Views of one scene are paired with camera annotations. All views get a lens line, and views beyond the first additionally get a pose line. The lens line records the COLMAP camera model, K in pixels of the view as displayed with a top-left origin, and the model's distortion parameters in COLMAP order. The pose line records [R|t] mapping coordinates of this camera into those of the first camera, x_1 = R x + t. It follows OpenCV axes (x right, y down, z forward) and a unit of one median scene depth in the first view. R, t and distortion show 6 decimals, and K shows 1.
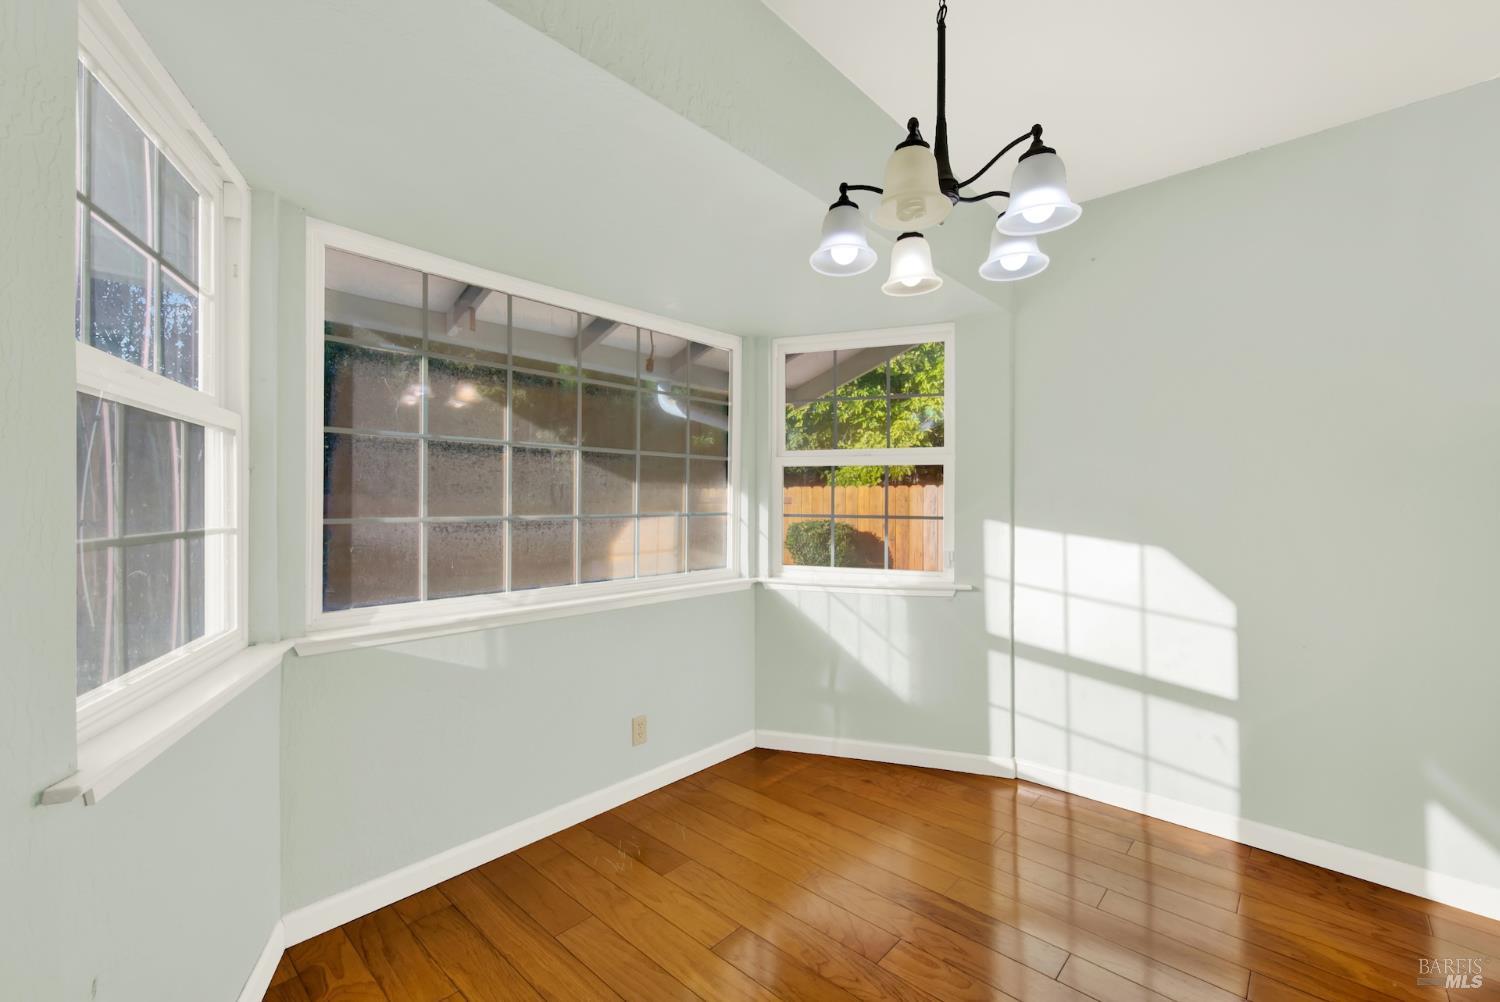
lens RADIAL K [[636.2, 0, 749.9], [0, 636.2, 488.4], [0, 0, 1]] dist [0.017271, -0.000327]
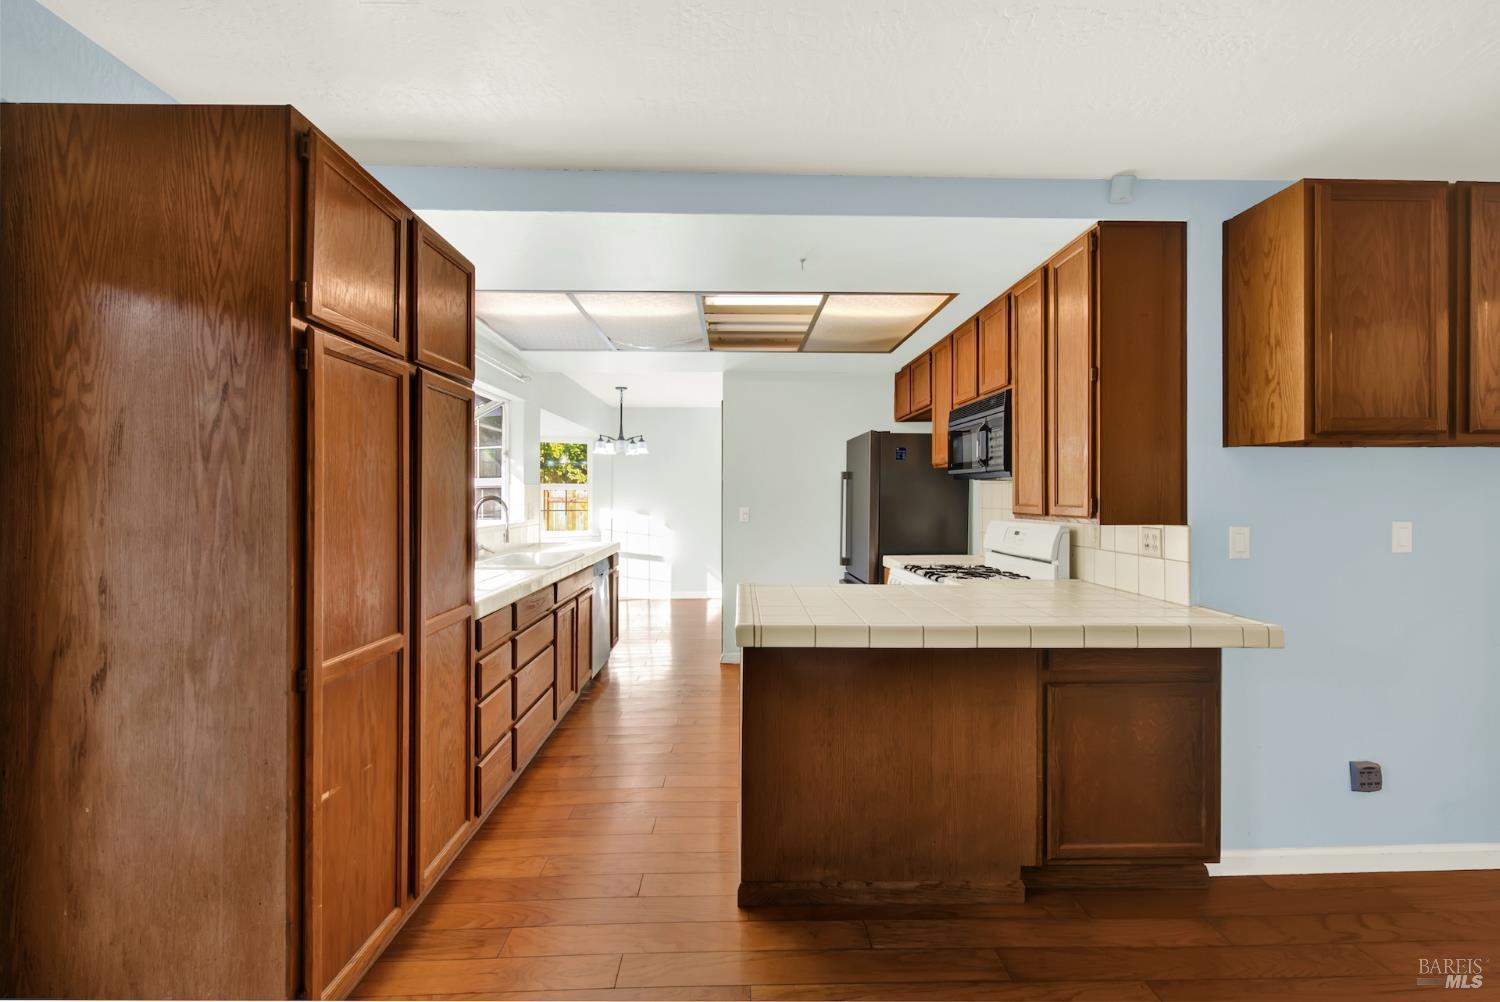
lens RADIAL K [[622.4, 0, 750.3], [0, 622.4, 504.4], [0, 0, 1]] dist [0.004254, -0.000643]
pose [[0.721858, -0.013224, 0.691915, -1.259905], [-0.008056, 0.999589, 0.027508, -0.067891], [-0.691994, -0.025431, 0.721455, -1.721093]]
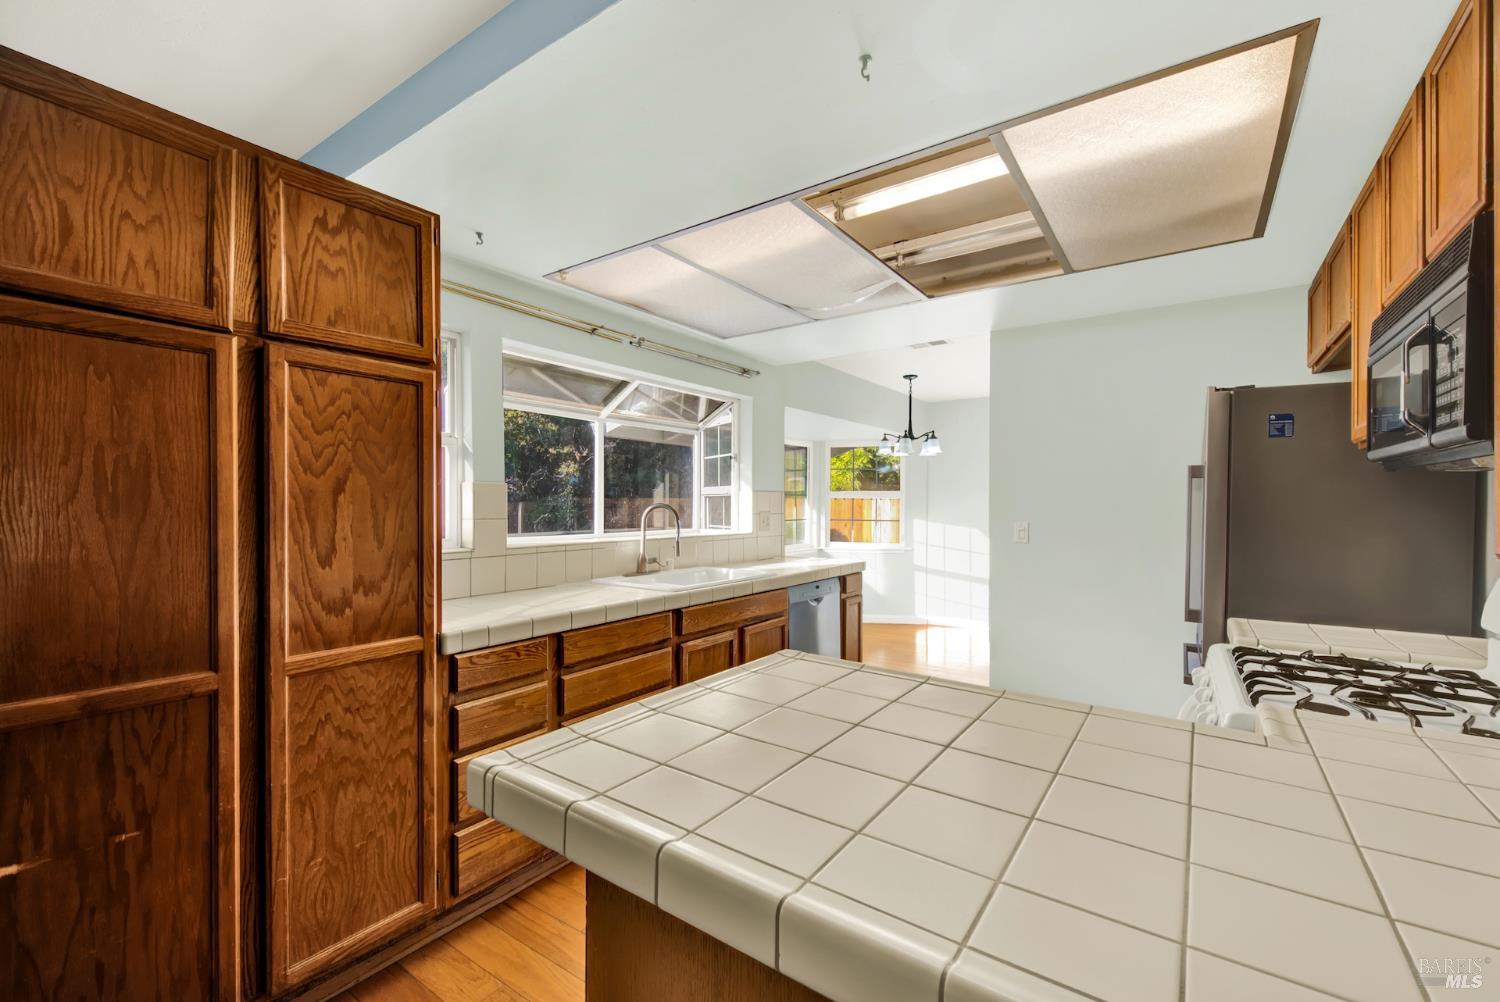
lens RADIAL K [[622.4, 0, 750.3], [0, 622.4, 504.4], [0, 0, 1]] dist [0.004254, -0.000643]
pose [[0.992913, -0.000828, 0.118838, -0.657176], [-0.001206, 0.999854, 0.017043, -0.064679], [-0.118835, -0.017066, 0.992767, -1.575819]]
